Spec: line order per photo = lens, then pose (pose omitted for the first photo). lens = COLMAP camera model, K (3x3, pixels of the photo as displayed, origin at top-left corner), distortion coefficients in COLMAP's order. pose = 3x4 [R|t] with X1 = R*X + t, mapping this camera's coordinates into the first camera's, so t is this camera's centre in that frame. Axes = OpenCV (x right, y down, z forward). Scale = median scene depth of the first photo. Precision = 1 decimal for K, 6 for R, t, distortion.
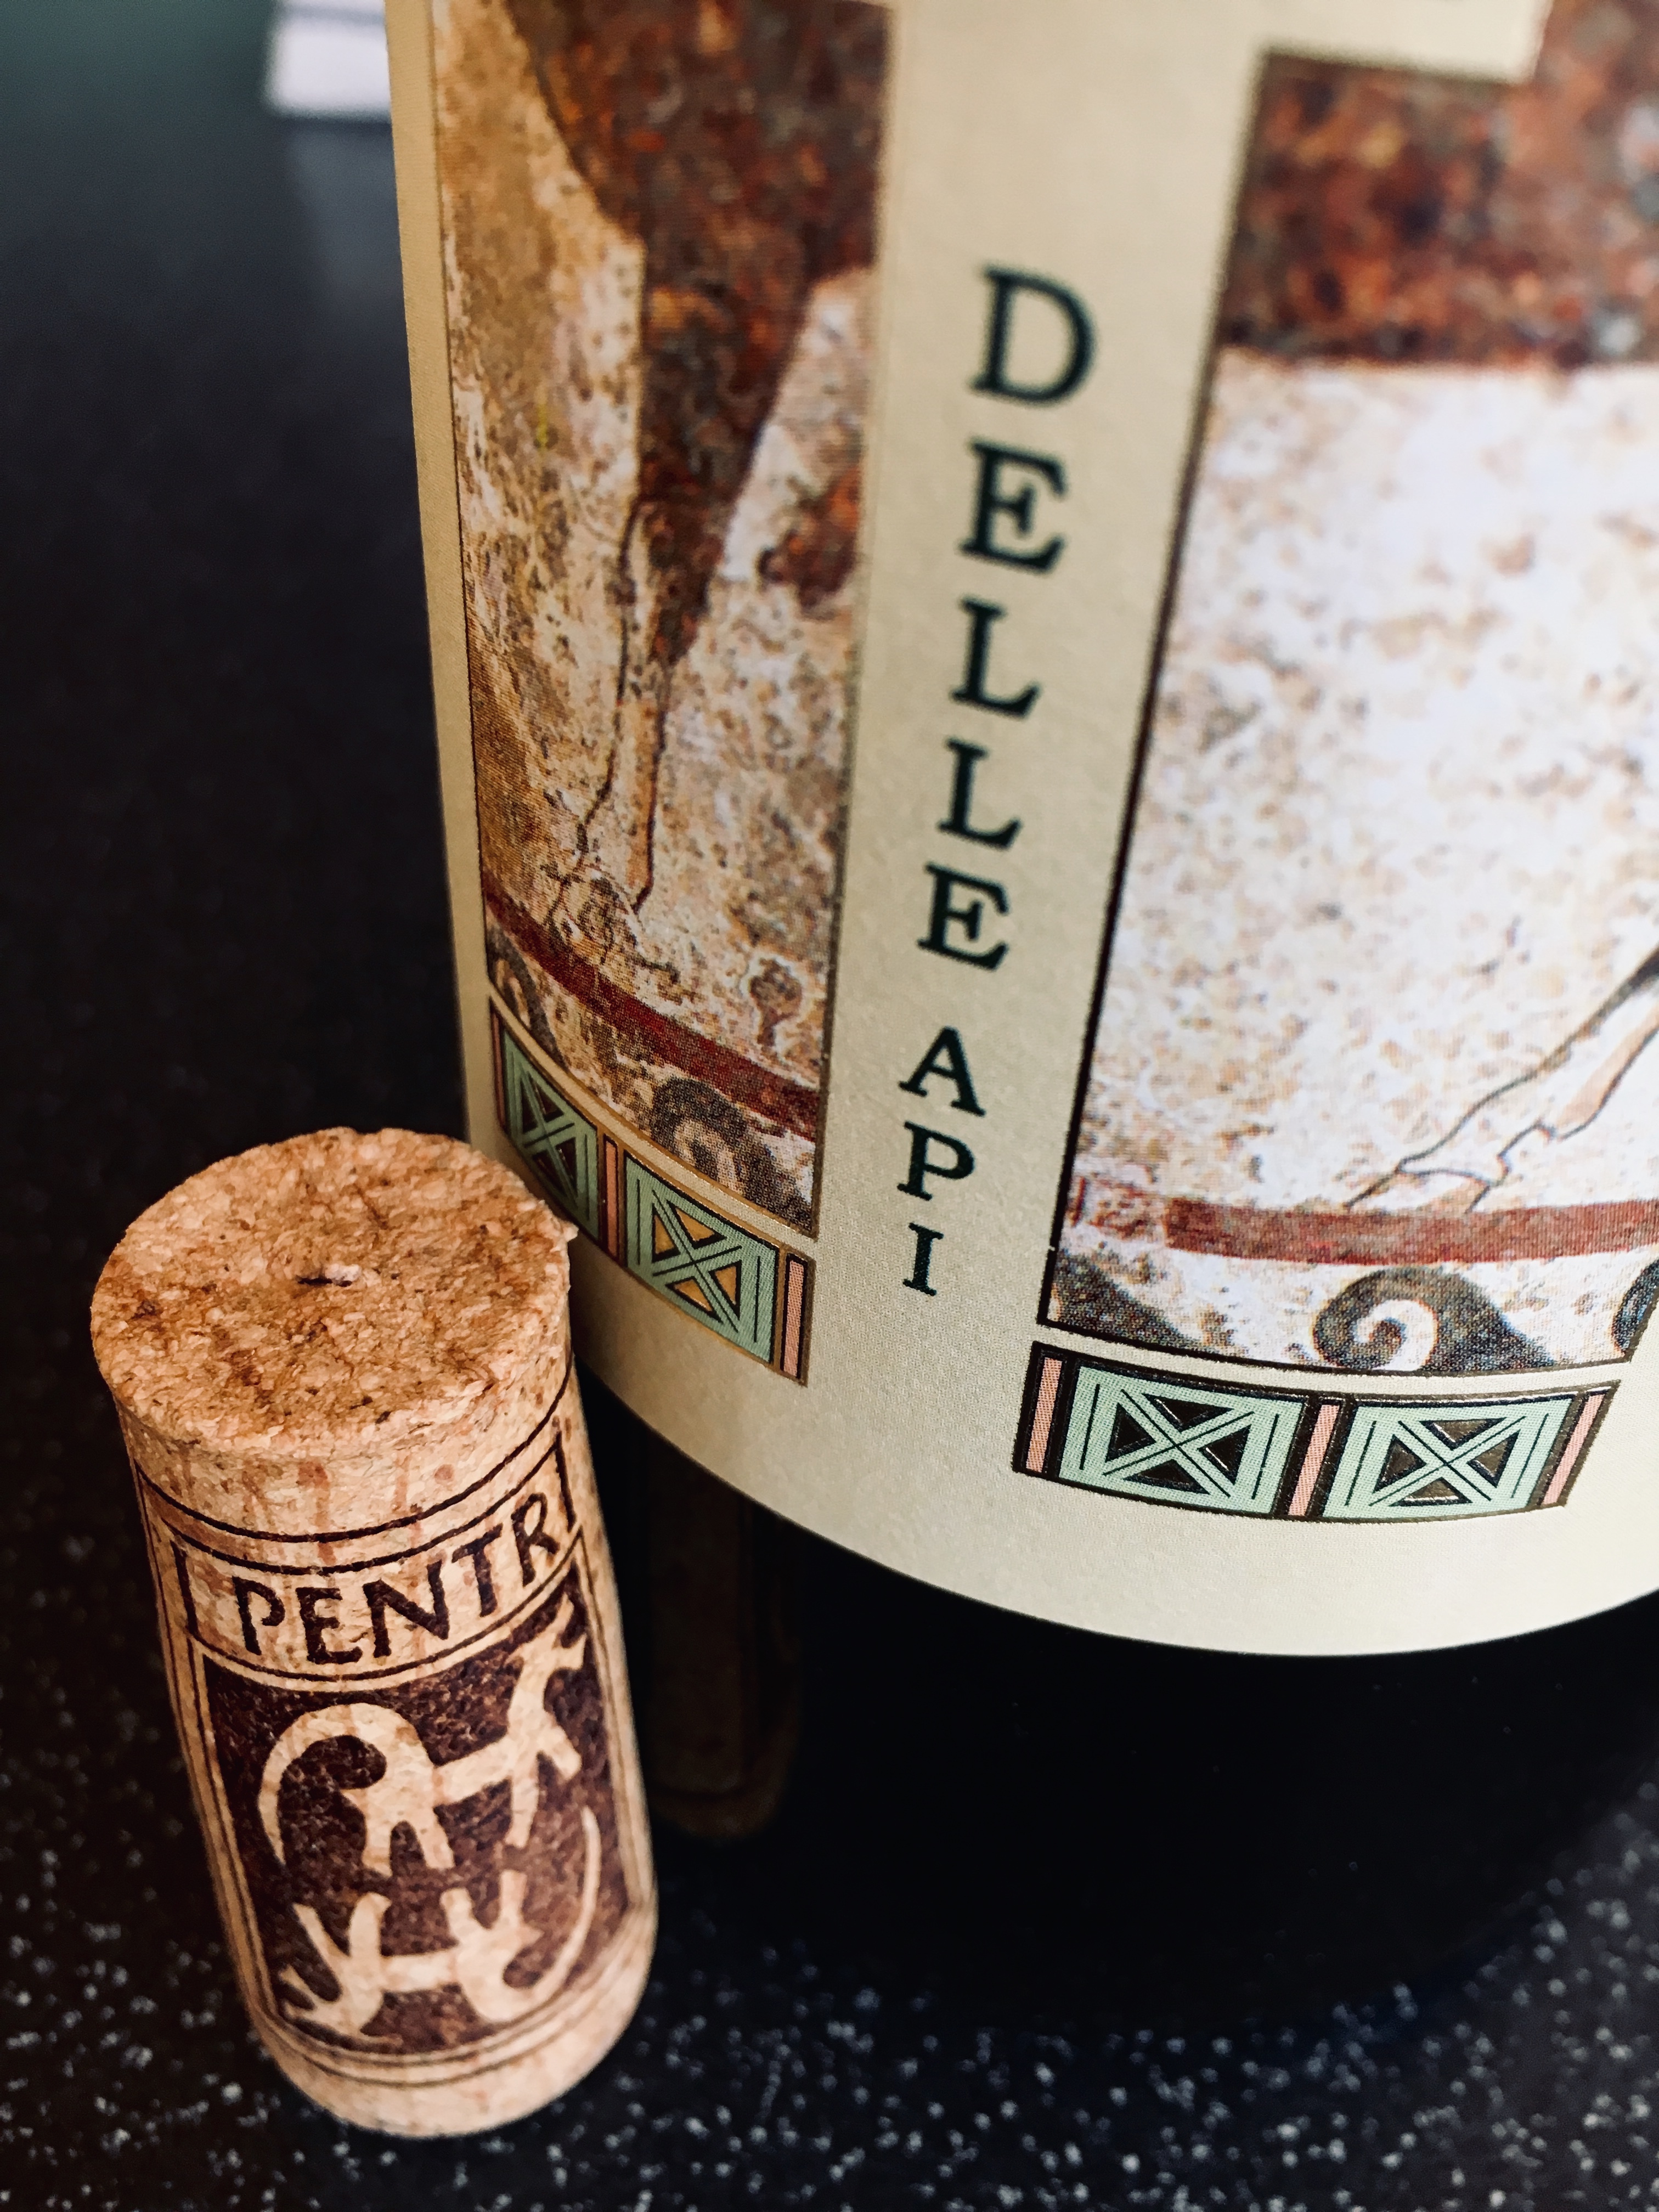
lens RADIAL K [[1887.1, 0, 829.5], [0, 1887.1, 1106.0], [0, 0, 1]] dist [0.074166, -0.164126]
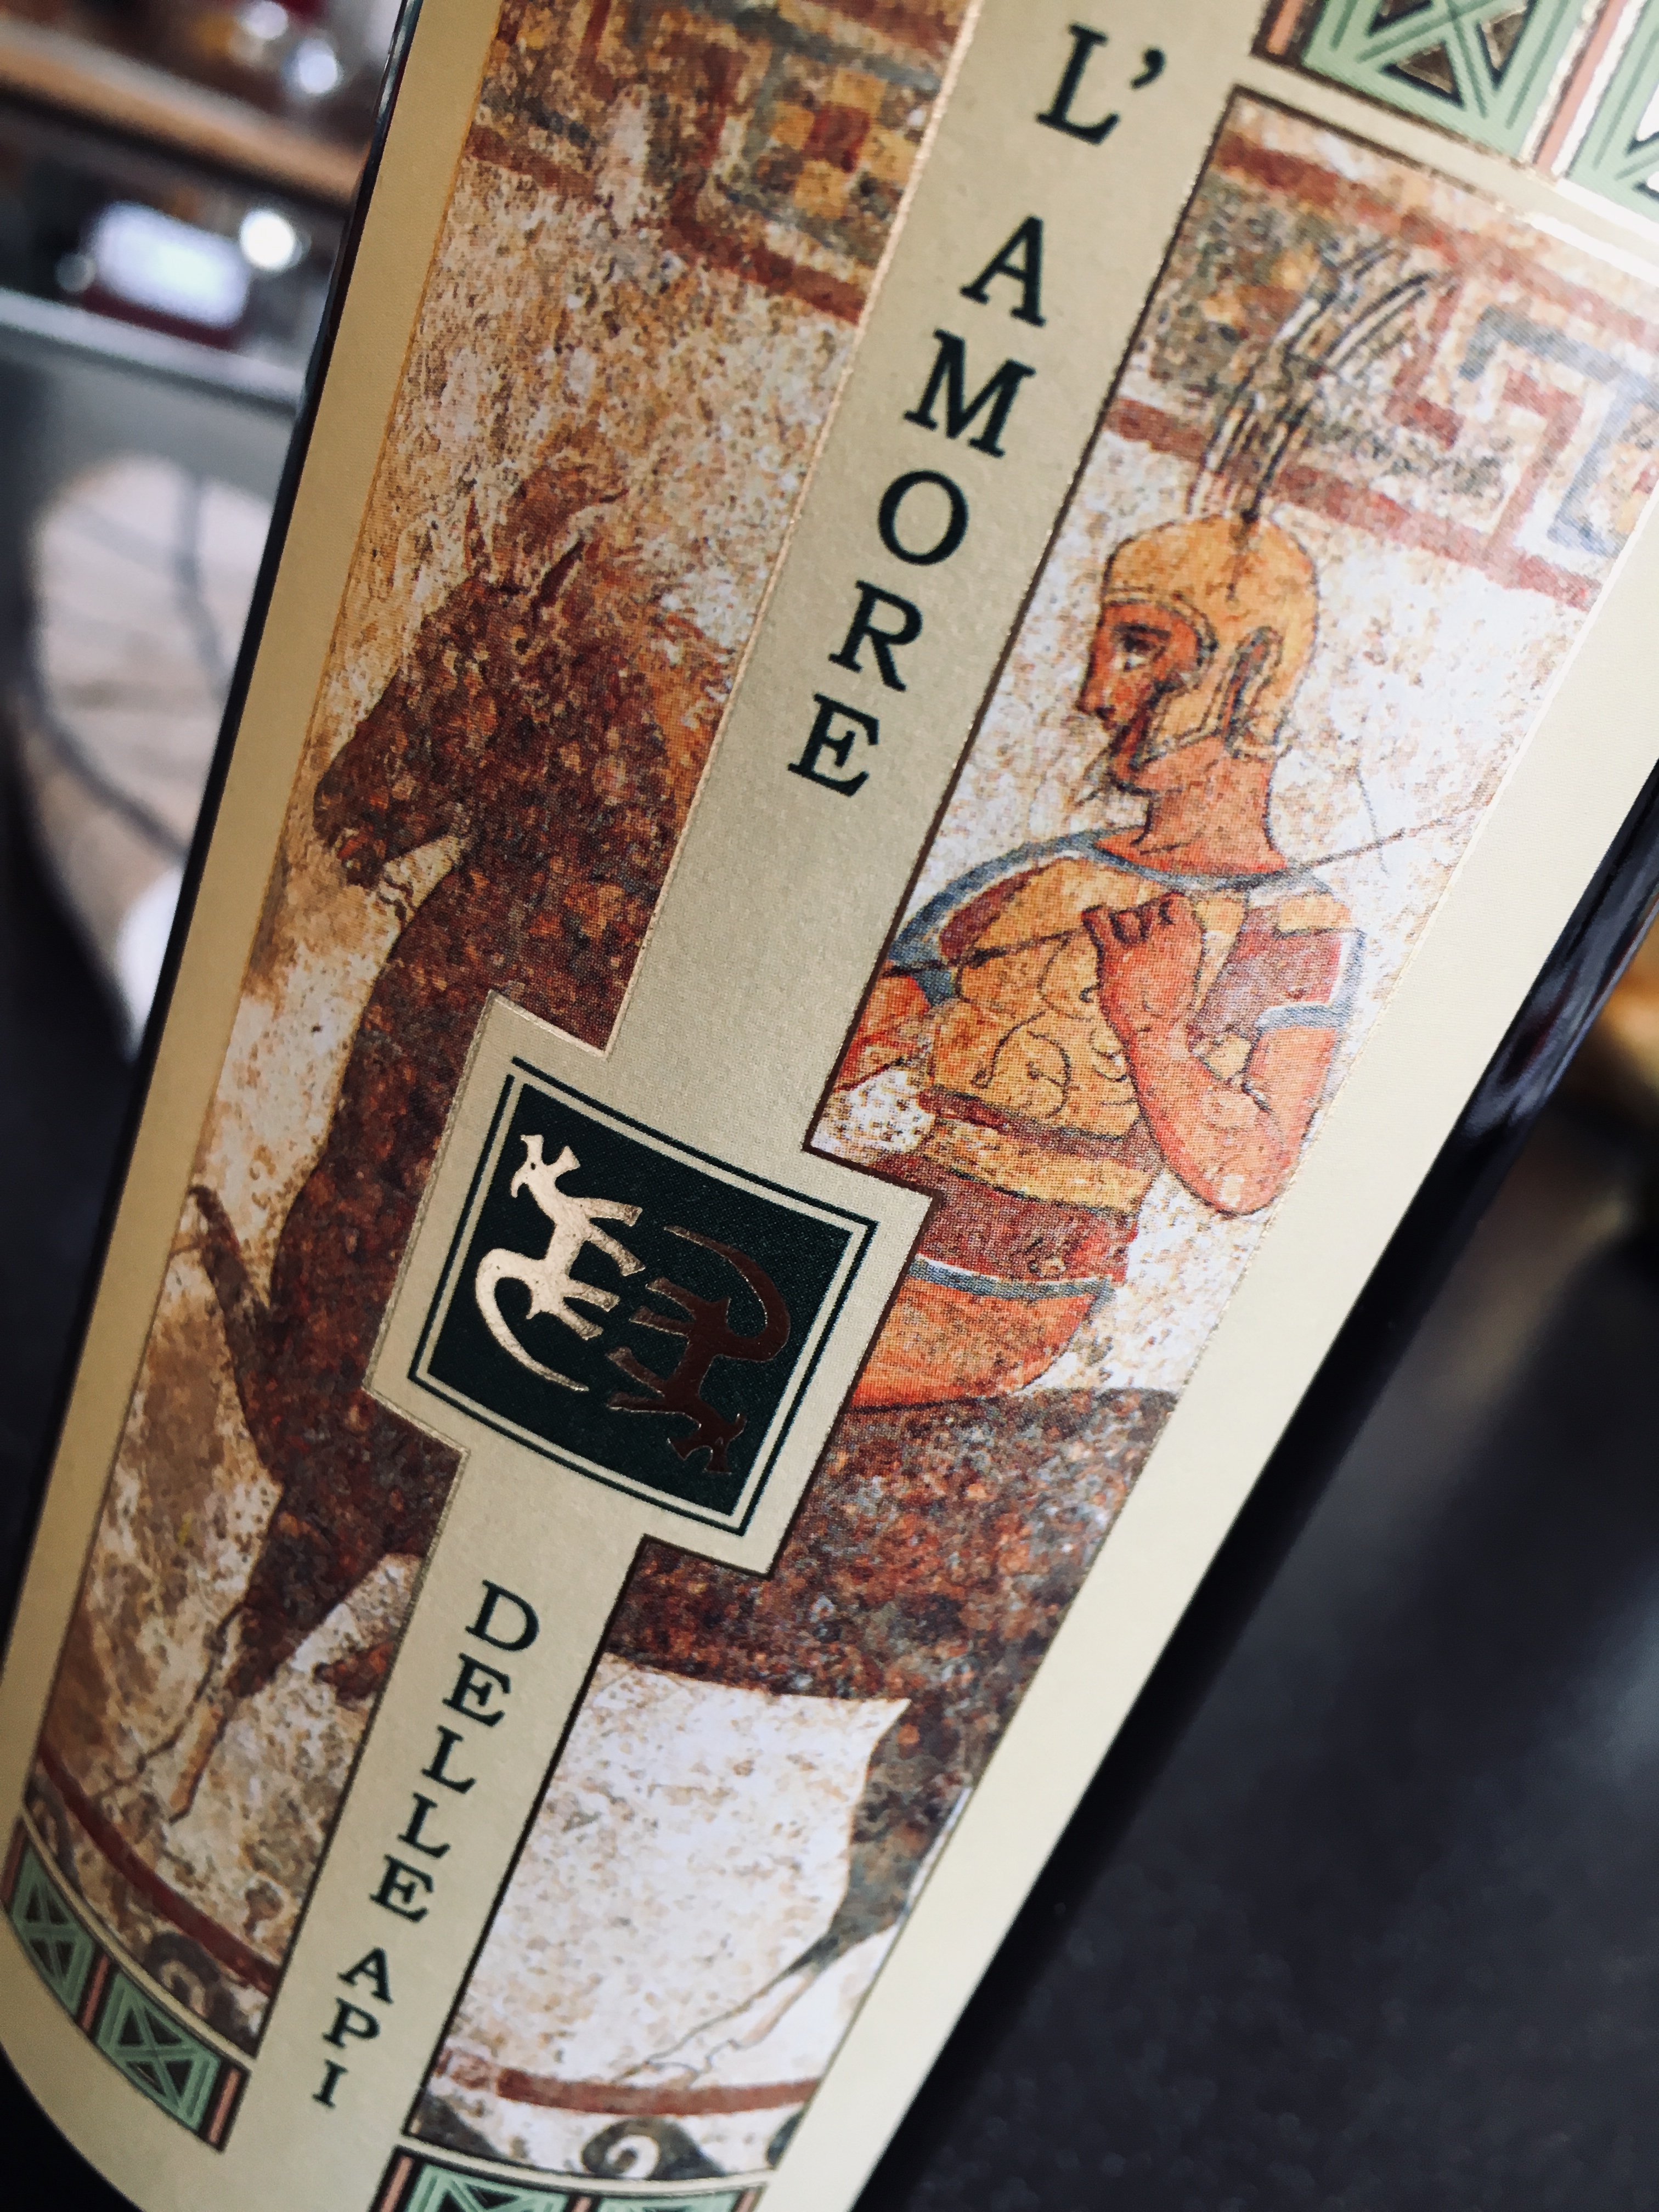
lens RADIAL K [[2022.6, 0, 829.5], [0, 2022.6, 1106.0], [0, 0, 1]] dist [0.100669, -0.197682]
pose [[0.937424, 0.178582, 0.298906, -0.217453], [-0.124216, 0.973492, -0.192053, -0.441262], [-0.325279, 0.142906, 0.934757, -0.788040]]
